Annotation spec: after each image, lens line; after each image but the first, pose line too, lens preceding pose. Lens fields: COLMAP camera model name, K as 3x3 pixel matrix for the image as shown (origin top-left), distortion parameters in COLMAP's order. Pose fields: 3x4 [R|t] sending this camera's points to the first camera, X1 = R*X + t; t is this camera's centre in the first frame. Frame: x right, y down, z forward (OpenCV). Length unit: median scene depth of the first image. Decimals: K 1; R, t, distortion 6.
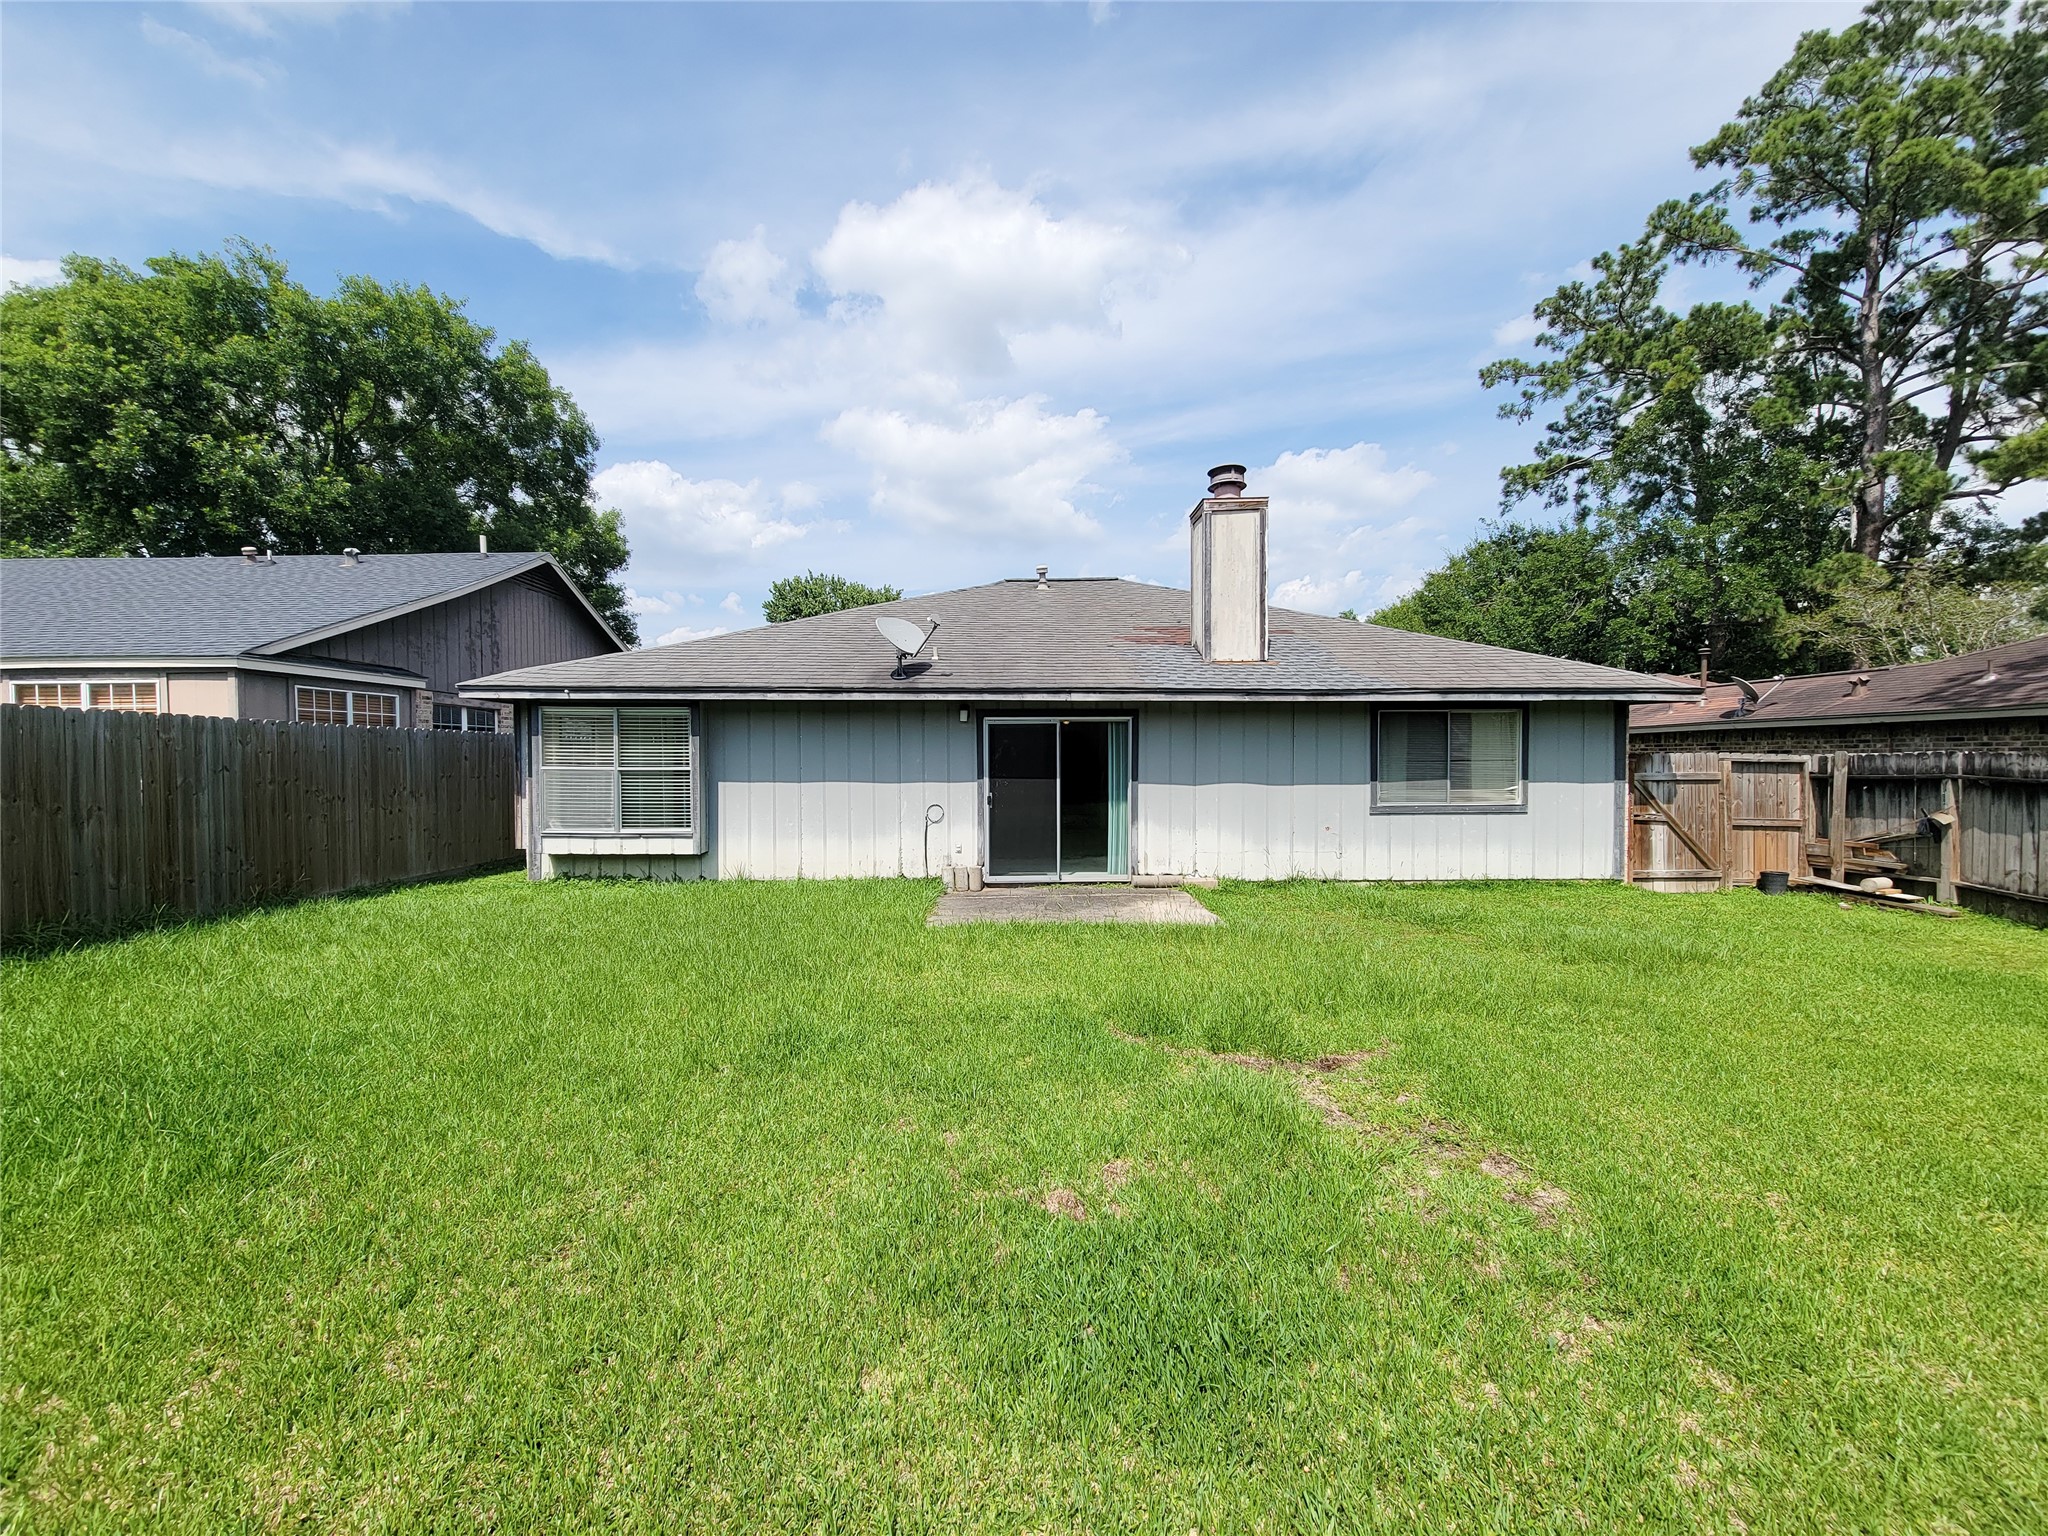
lens RADIAL K [[844.8, 0, 1020.5], [0, 844.8, 772.4], [0, 0, 1]] dist [0.005069, -0.004419]
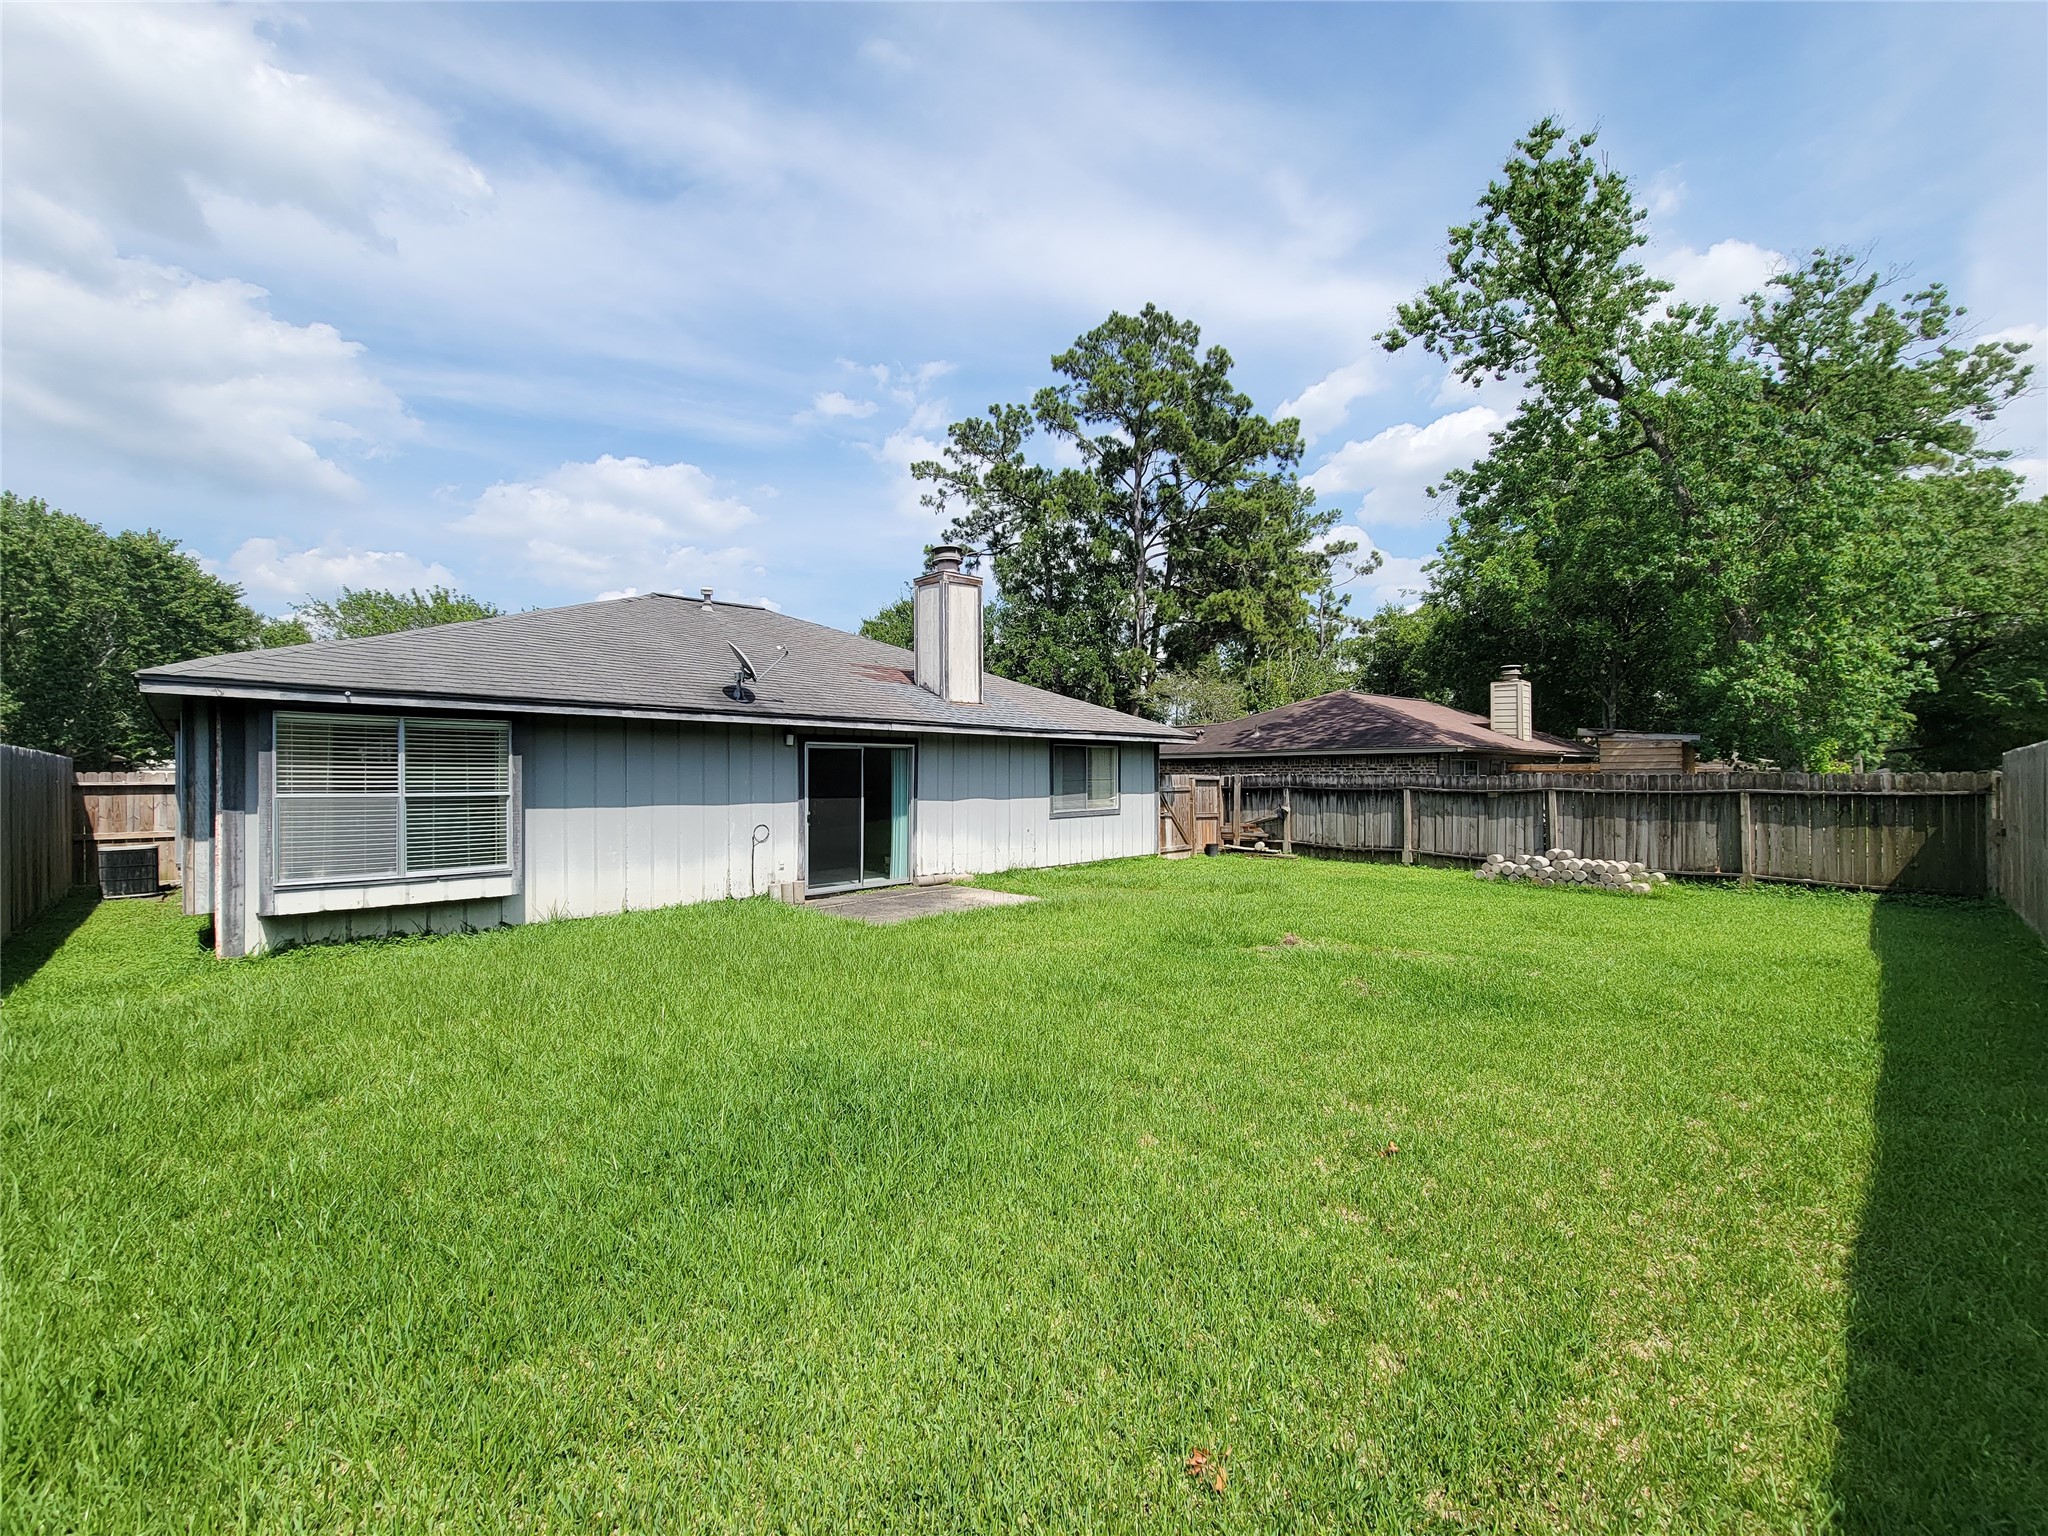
lens RADIAL K [[844.8, 0, 1045.1], [0, 844.8, 773.9], [0, 0, 1]] dist [0.005069, -0.004419]
pose [[0.701121, 0.000876, 0.713042, -0.577832], [0.014727, 0.999768, -0.015709, -0.002631], [-0.712890, 0.021515, 0.700945, 0.025418]]
